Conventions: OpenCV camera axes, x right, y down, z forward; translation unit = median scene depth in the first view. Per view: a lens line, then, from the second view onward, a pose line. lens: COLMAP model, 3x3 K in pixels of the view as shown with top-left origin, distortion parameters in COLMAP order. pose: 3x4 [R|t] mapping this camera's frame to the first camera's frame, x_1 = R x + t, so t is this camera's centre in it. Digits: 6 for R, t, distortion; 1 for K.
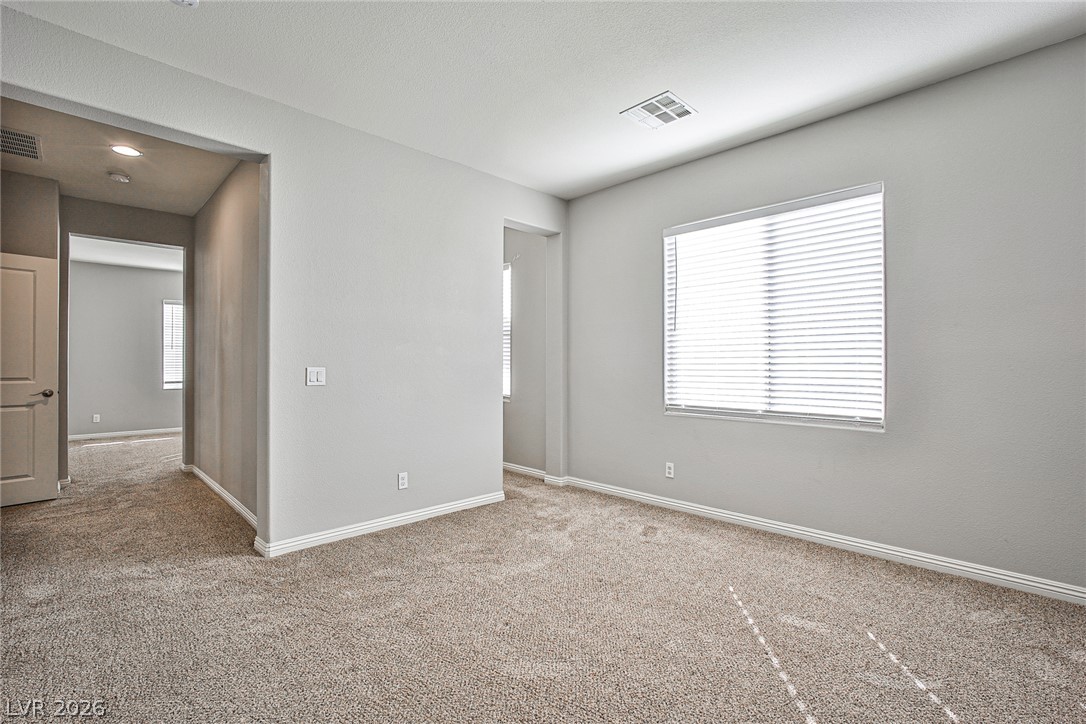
lens RADIAL K [[498.7, 0, 543.6], [0, 498.7, 366.2], [0, 0, 1]] dist [0.000040, 0.004922]
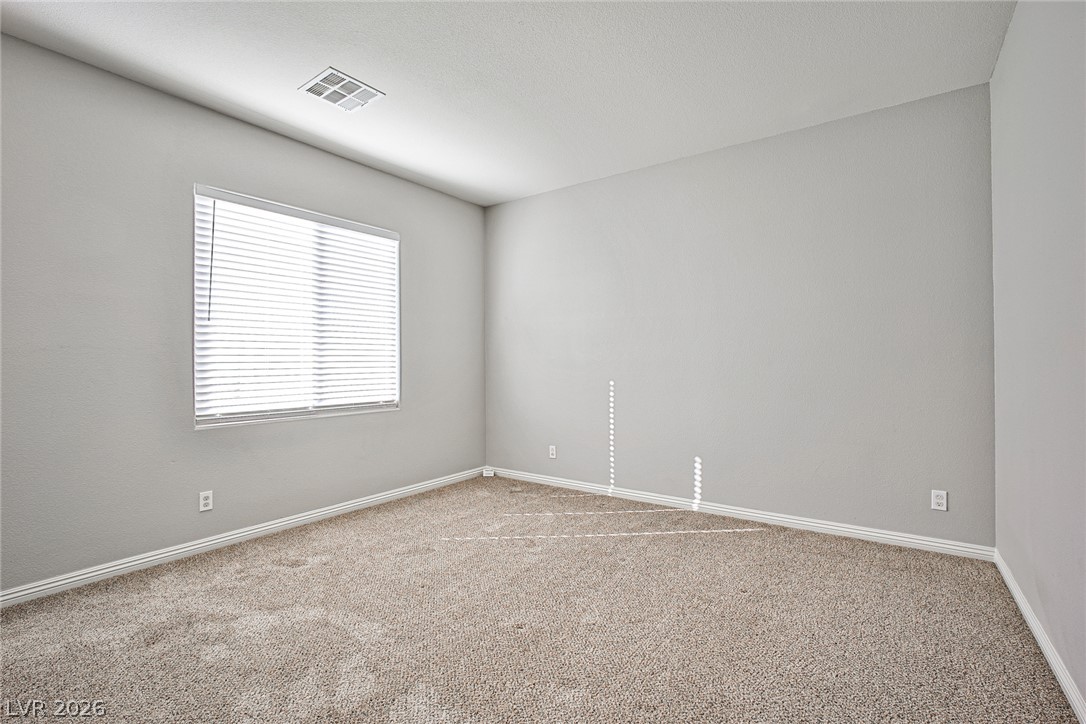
lens RADIAL K [[498.7, 0, 543.7], [0, 498.7, 361.6], [0, 0, 1]] dist [0.000040, 0.004922]
pose [[-0.155157, -0.001155, 0.987889, -0.667839], [0.009416, 0.999952, 0.002648, -0.003766], [-0.987845, 0.009713, -0.155138, 0.690335]]
